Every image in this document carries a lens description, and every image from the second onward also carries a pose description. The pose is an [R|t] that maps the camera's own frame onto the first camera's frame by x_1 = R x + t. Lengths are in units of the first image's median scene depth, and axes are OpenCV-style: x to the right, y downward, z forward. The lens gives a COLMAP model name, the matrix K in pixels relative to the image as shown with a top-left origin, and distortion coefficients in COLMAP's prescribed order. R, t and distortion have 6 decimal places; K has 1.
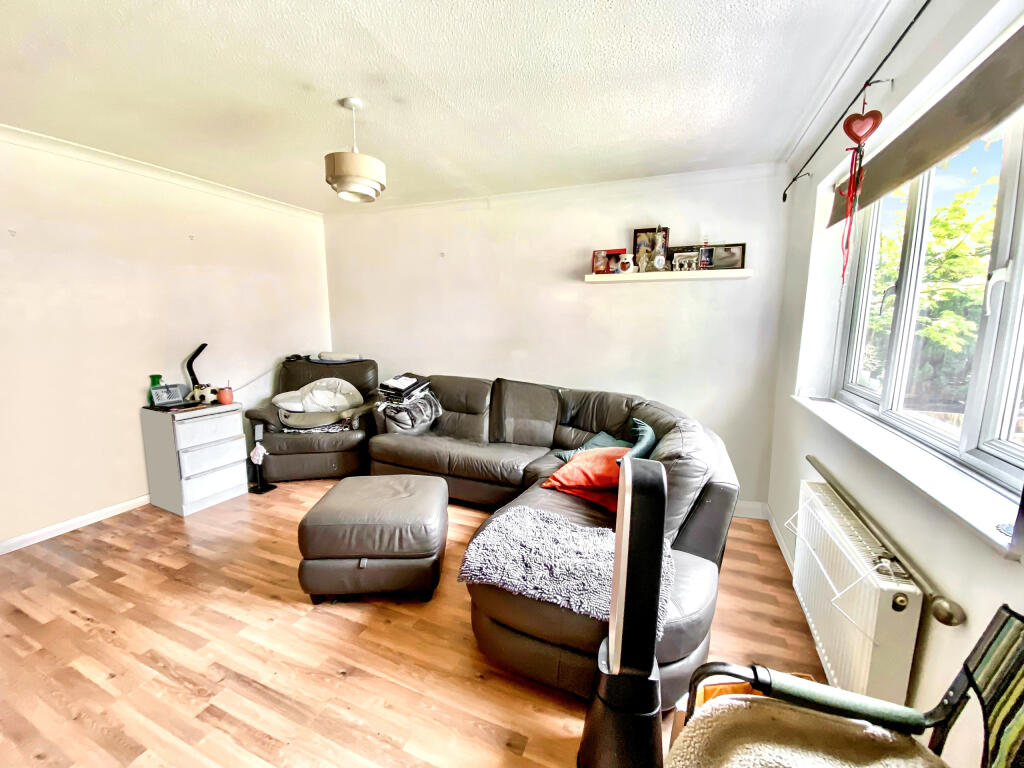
lens RADIAL K [[422.0, 0, 512.0], [0, 422.0, 384.0], [0, 0, 1]] dist [-0.002171, -0.000297]
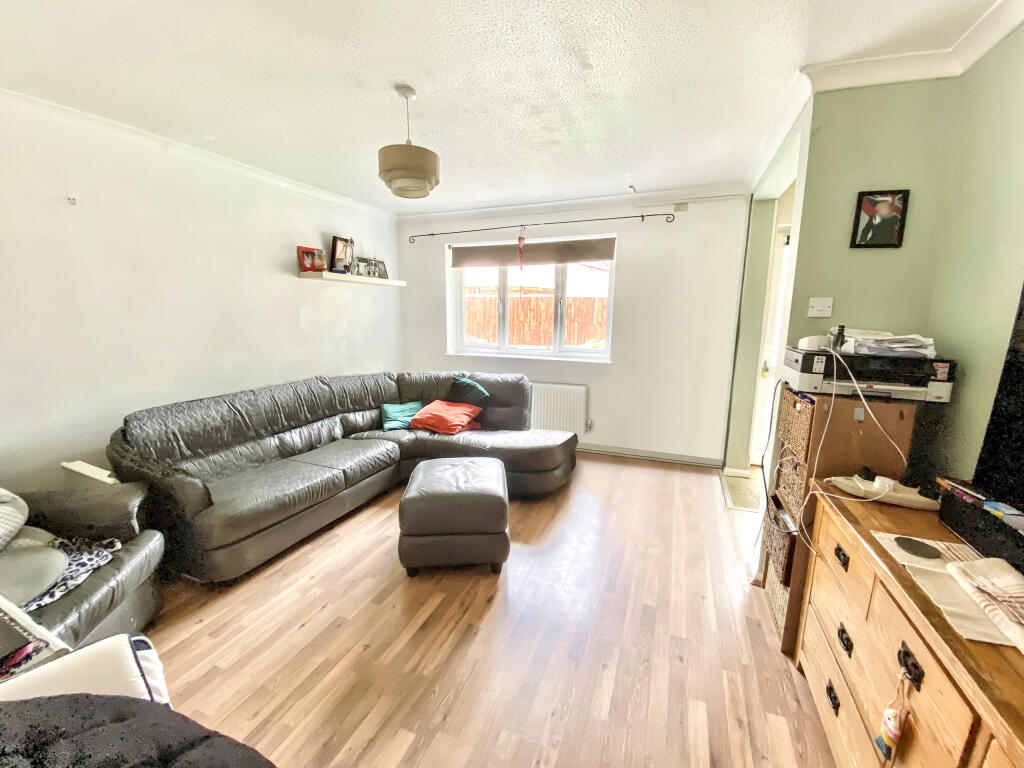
lens RADIAL K [[422.0, 0, 512.0], [0, 422.0, 384.0], [0, 0, 1]] dist [-0.002171, -0.000297]
pose [[-0.025201, -0.185808, 0.982263, -1.347391], [0.137459, 0.972598, 0.187507, -0.168397], [-0.990187, 0.139746, 0.001031, 0.802327]]
